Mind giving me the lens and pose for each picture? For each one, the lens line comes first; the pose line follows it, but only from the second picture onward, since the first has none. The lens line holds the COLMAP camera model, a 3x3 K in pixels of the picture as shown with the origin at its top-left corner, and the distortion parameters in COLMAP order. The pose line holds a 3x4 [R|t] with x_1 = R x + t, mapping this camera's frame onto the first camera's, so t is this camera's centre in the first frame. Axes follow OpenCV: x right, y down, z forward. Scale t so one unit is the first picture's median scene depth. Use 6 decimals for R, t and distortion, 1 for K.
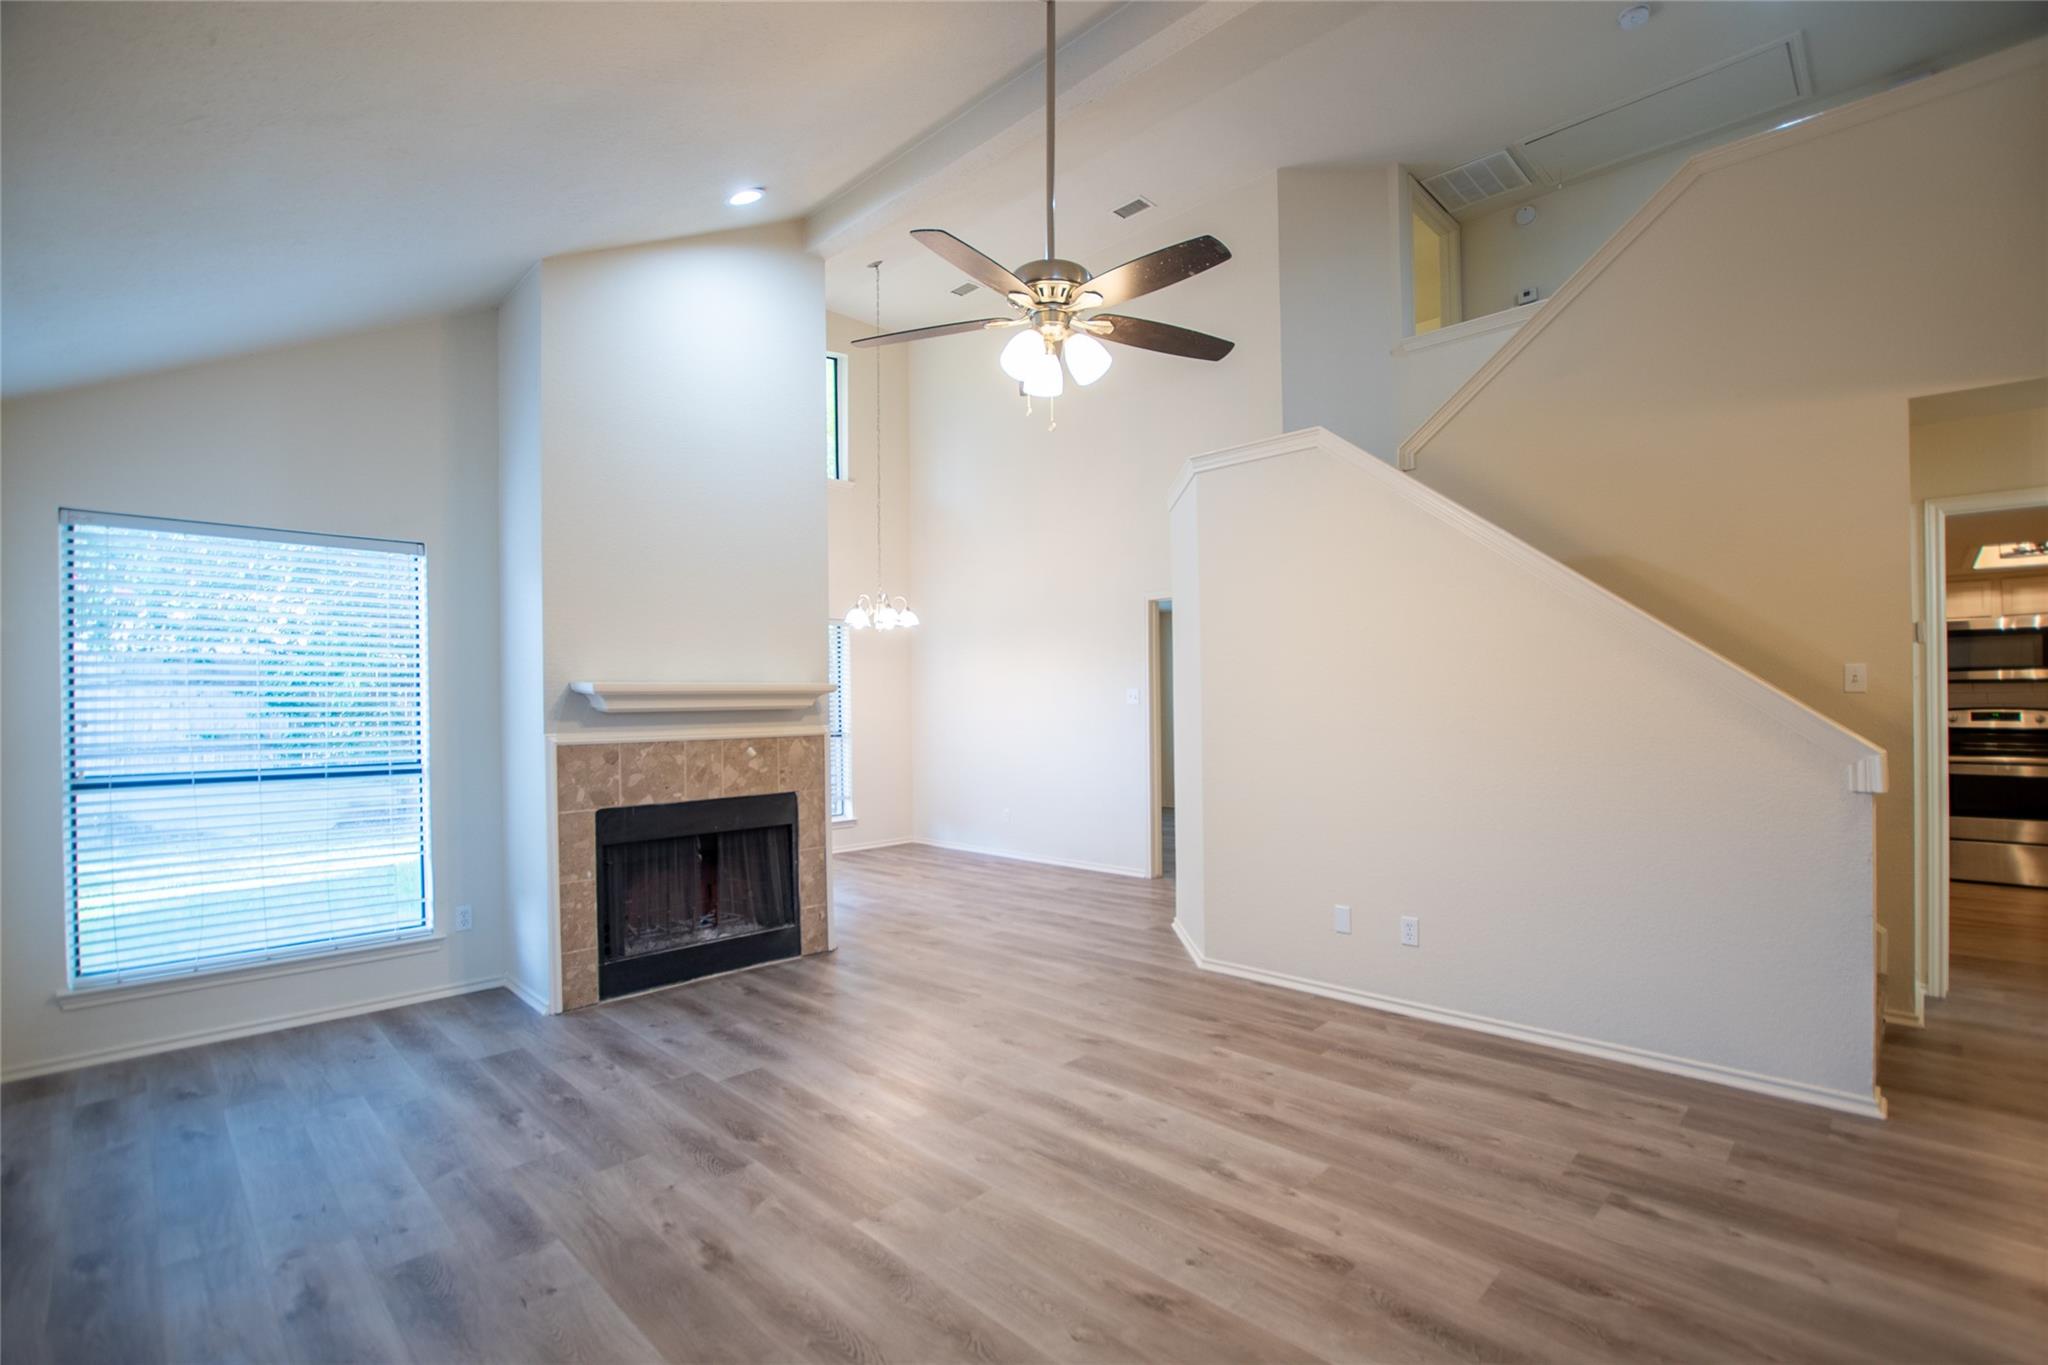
lens RADIAL K [[919.6, 0, 1026.9], [0, 919.6, 693.4], [0, 0, 1]] dist [-0.027844, 0.000038]
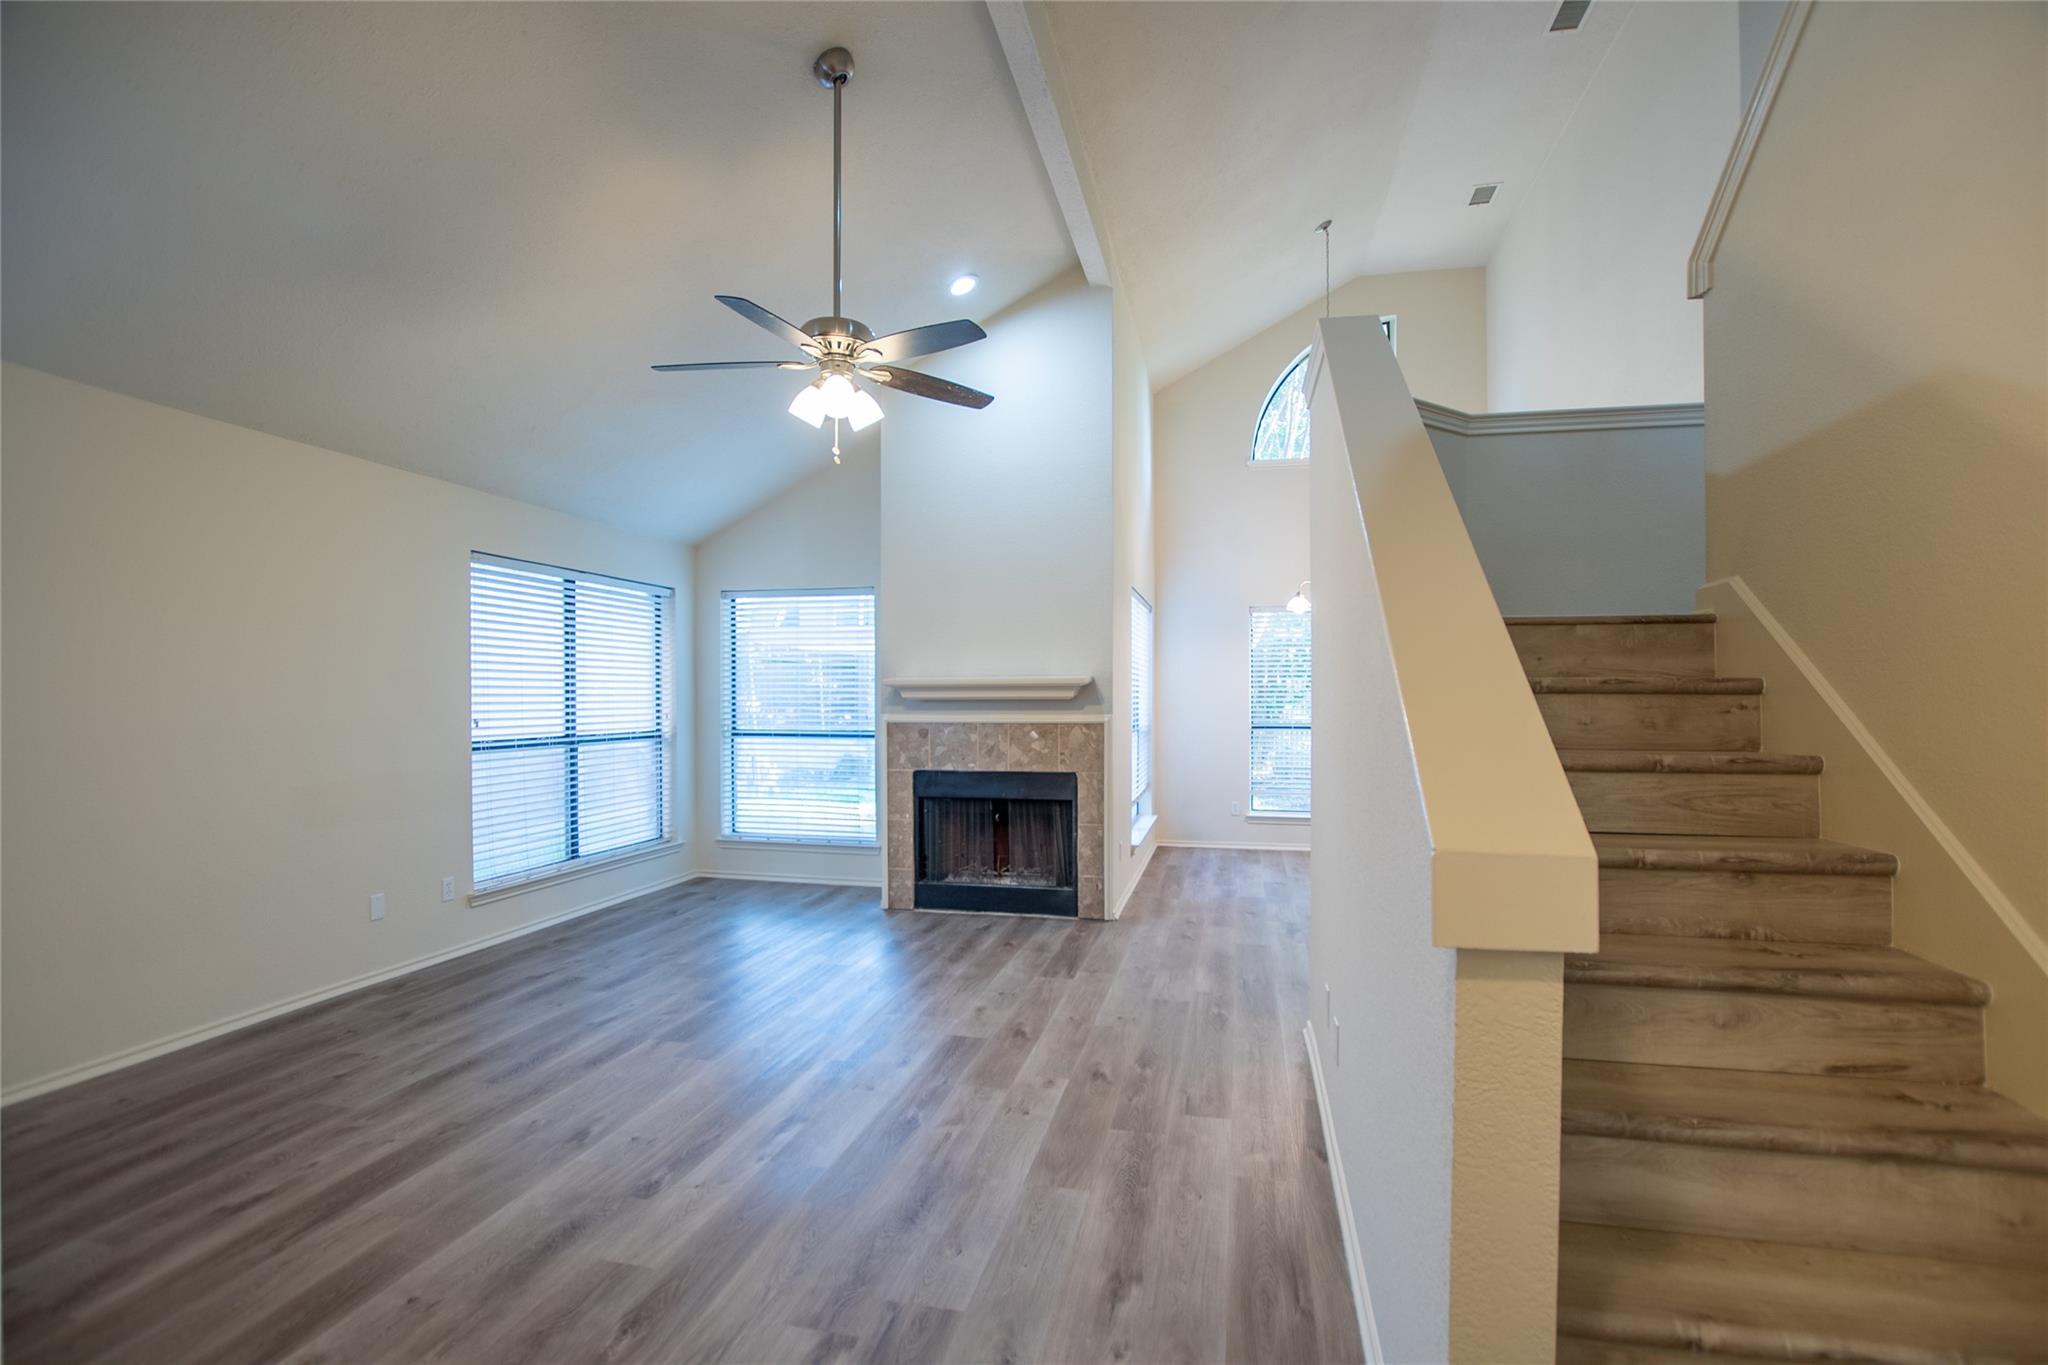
lens RADIAL K [[919.6, 0, 1030.0], [0, 919.6, 691.6], [0, 0, 1]] dist [-0.027844, 0.000038]
pose [[0.529124, 0.007311, -0.848513, 0.805454], [0.003679, 0.999934, 0.010909, -0.006021], [0.848537, -0.008894, 0.529062, 0.417135]]
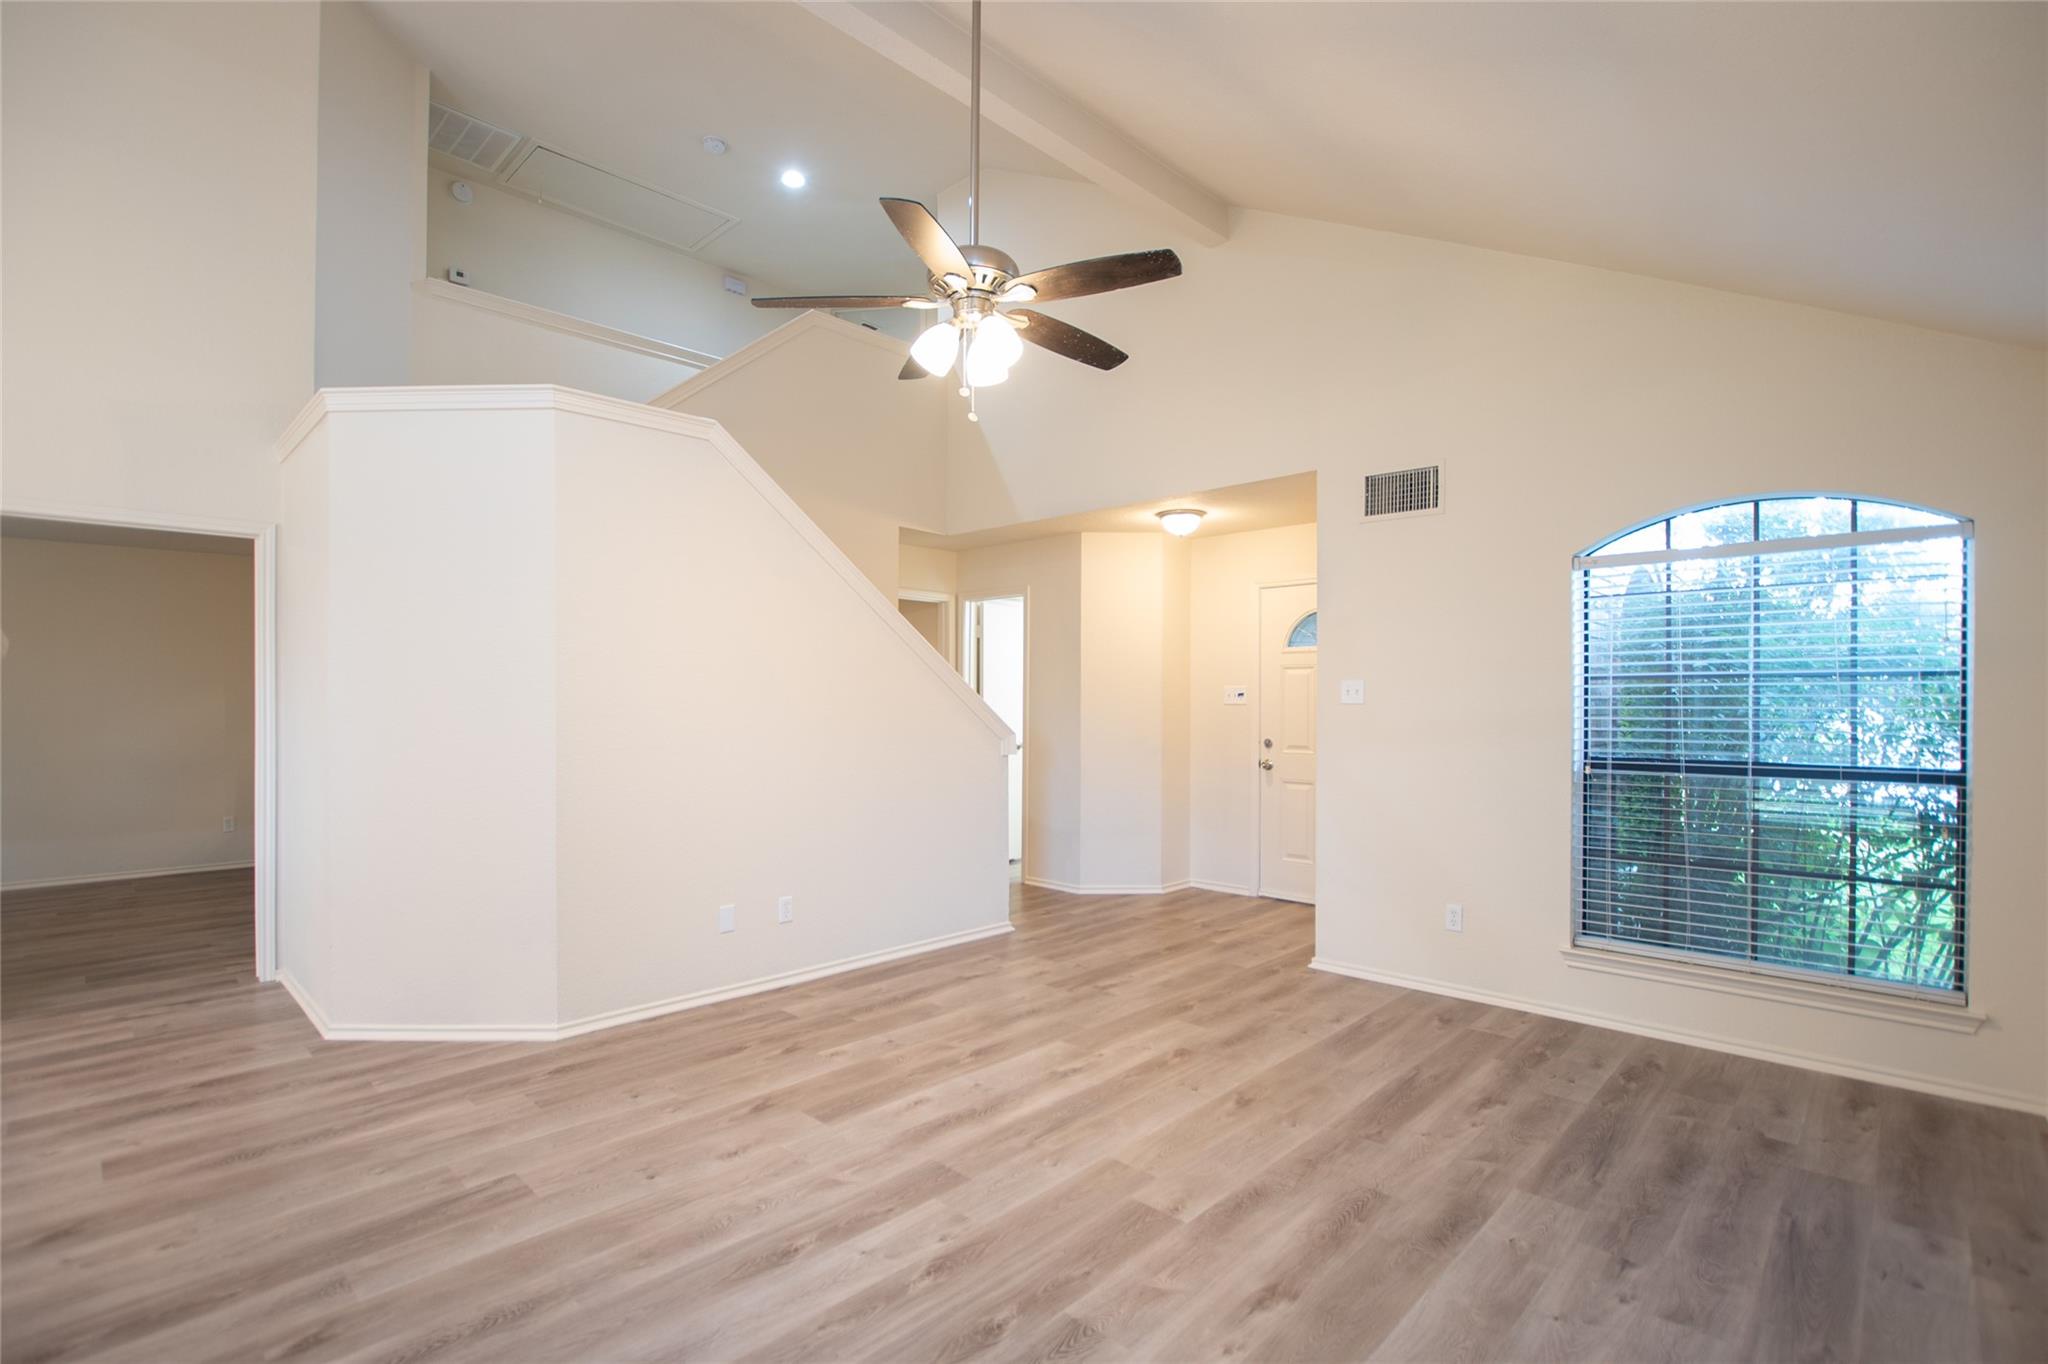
lens RADIAL K [[959.6, 0, 1024.0], [0, 959.6, 695.6], [0, 0, 1]] dist [-0.029909, -0.000120]
pose [[-0.018851, 0.019528, 0.999632, -0.695390], [-0.011894, 0.999734, -0.019755, 0.018590], [-0.999752, -0.012262, -0.018614, 0.679566]]
